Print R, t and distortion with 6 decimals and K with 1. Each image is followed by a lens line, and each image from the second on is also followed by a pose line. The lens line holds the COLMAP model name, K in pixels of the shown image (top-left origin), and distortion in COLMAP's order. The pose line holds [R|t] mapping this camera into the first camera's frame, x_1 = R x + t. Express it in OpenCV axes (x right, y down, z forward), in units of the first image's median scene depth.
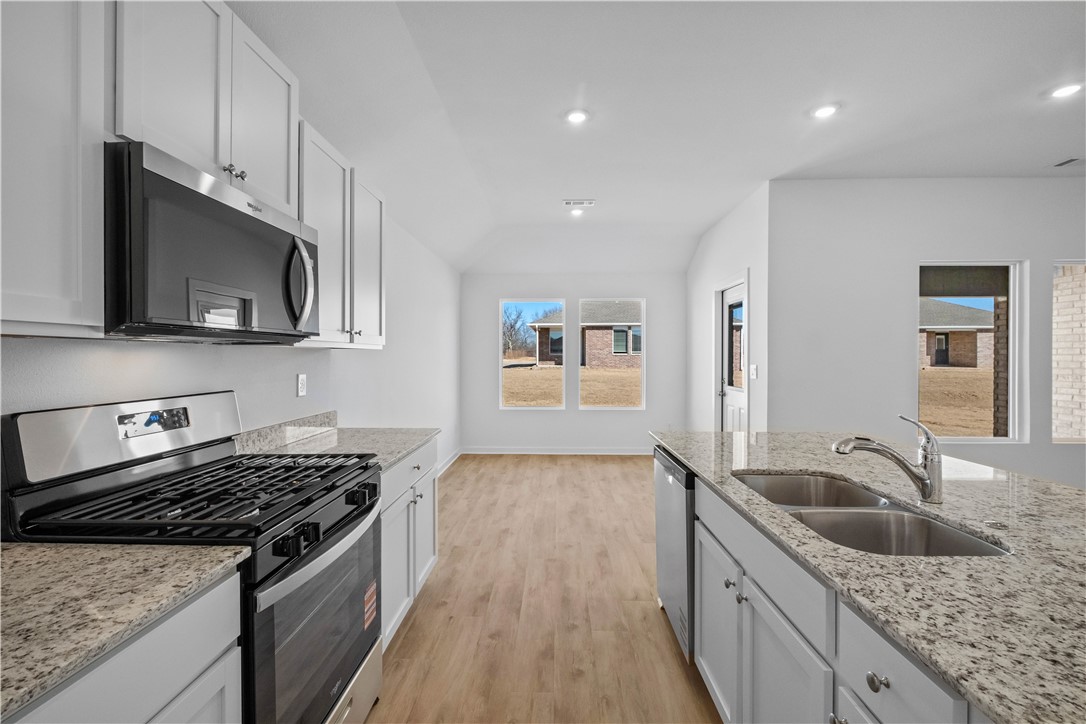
lens RADIAL K [[466.3, 0, 538.7], [0, 466.3, 357.1], [0, 0, 1]] dist [-0.000611, 0.000026]
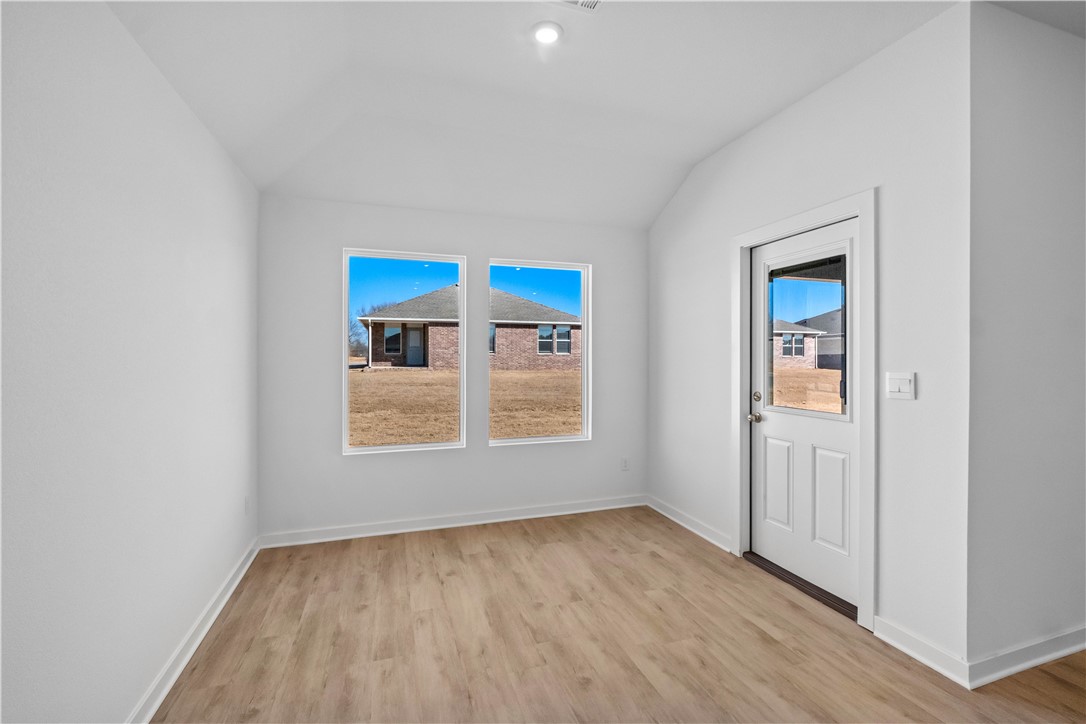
lens RADIAL K [[466.3, 0, 538.7], [0, 466.3, 357.1], [0, 0, 1]] dist [-0.000611, 0.000026]
pose [[0.936049, -0.000183, 0.351871, -0.061817], [0.000183, 1.000000, 0.000035, 0.000085], [-0.351871, 0.000031, 0.936049, 0.423274]]
